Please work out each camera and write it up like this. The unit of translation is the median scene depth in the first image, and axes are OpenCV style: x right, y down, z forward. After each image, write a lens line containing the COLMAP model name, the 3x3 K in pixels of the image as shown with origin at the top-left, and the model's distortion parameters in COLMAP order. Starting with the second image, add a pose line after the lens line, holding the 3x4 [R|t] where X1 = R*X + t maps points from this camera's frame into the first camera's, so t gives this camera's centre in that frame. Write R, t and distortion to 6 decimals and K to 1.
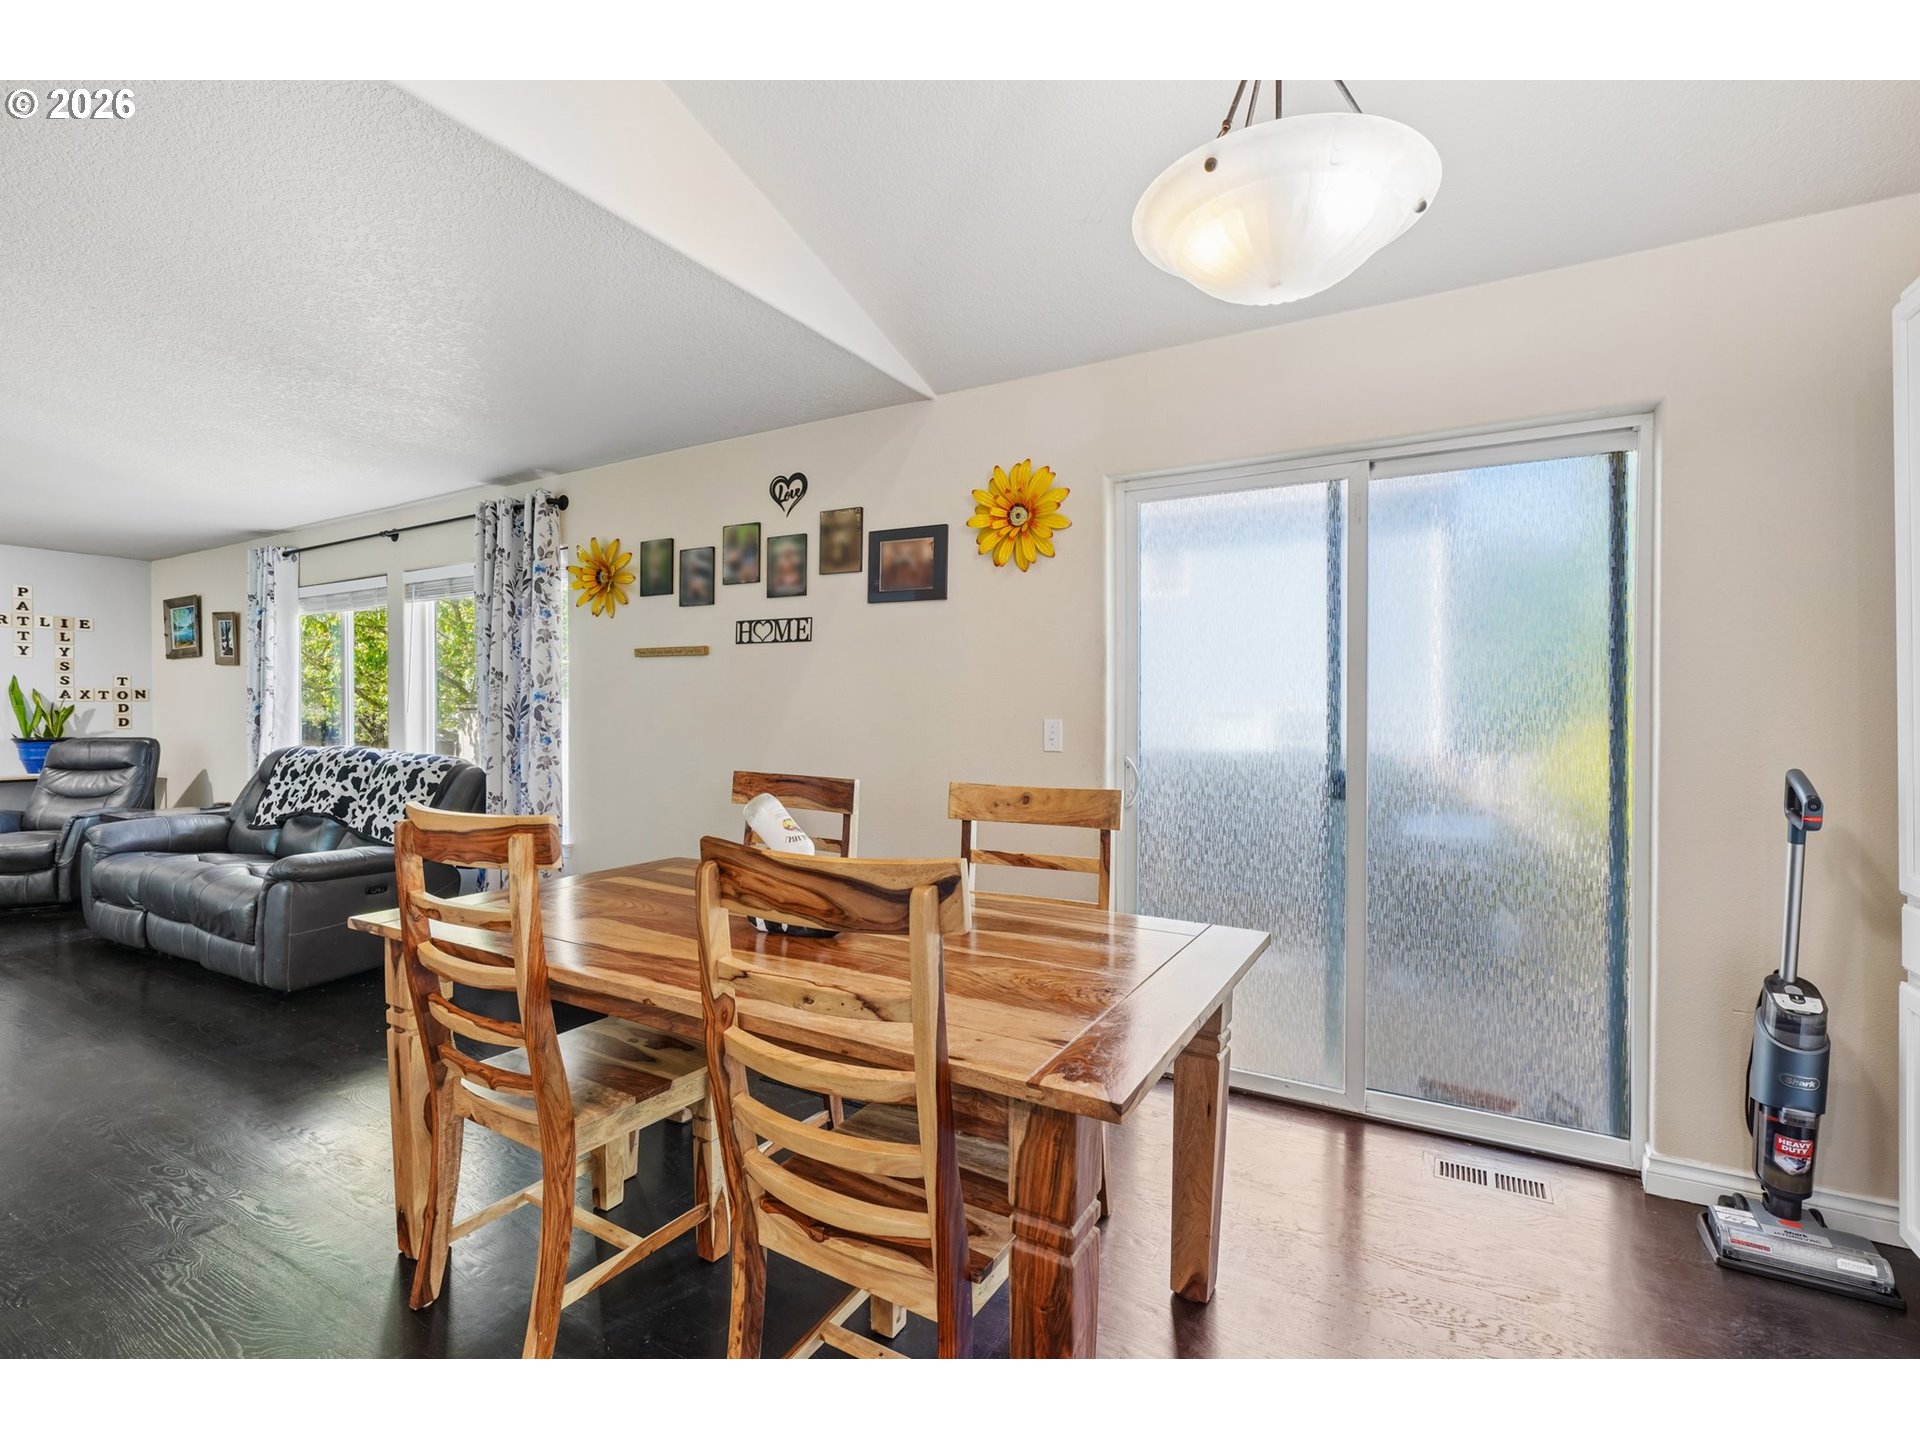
lens RADIAL K [[876.1, 0, 960.2], [0, 876.1, 712.5], [0, 0, 1]] dist [-0.008863, 0.002989]
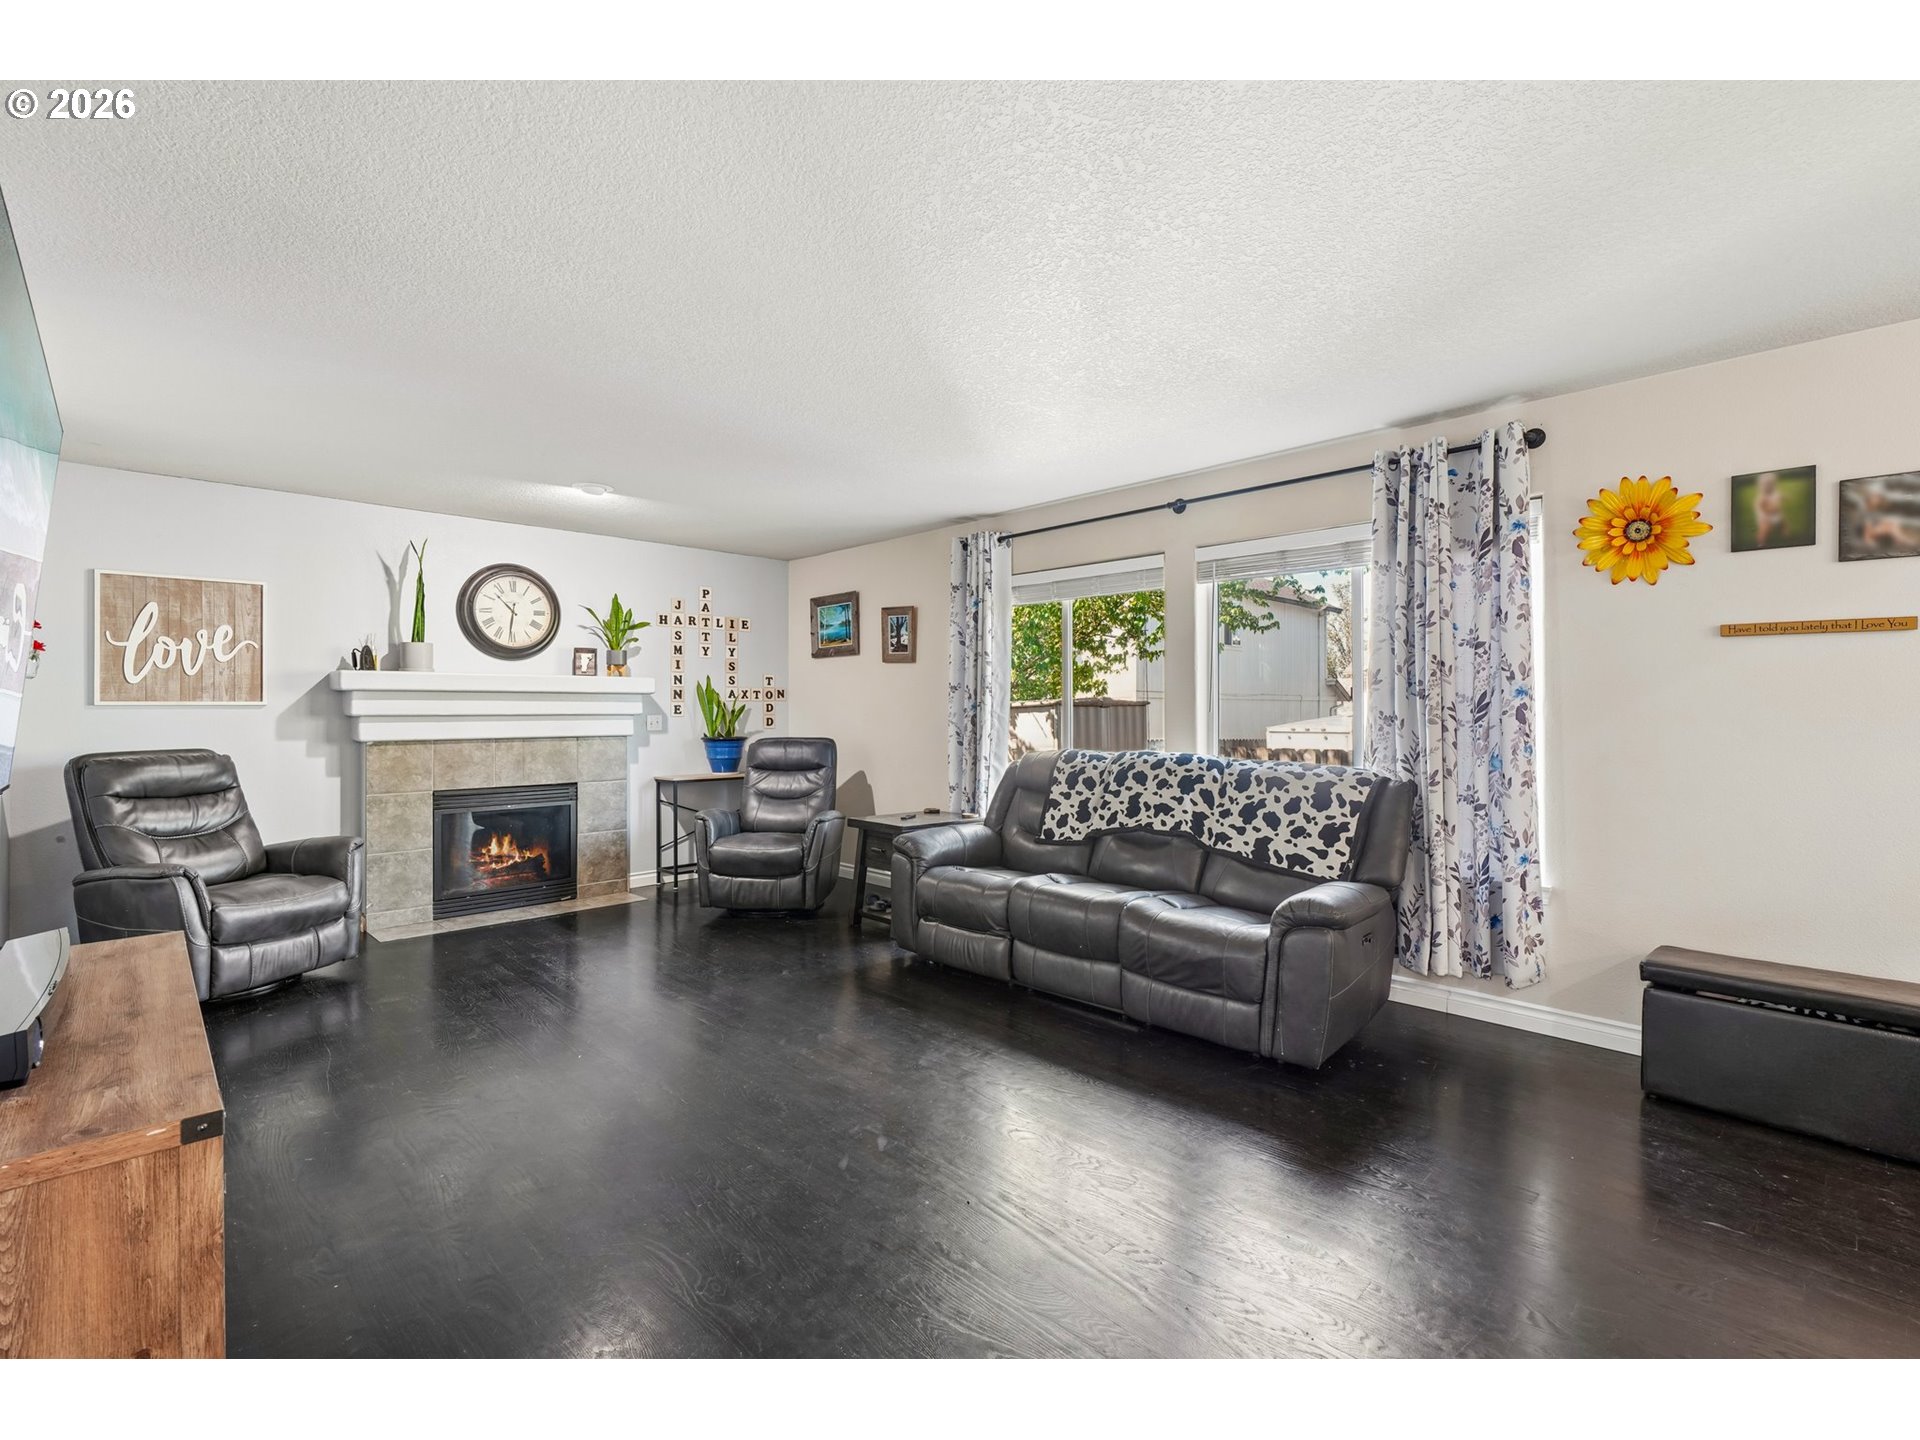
lens RADIAL K [[880.9, 0, 961.3], [0, 880.9, 701.9], [0, 0, 1]] dist [-0.004350, 0.001595]
pose [[0.962565, -0.002098, -0.271042, -0.750463], [-0.001315, 0.999922, -0.012410, 0.000826], [0.271047, 0.012302, 0.962487, 0.131995]]
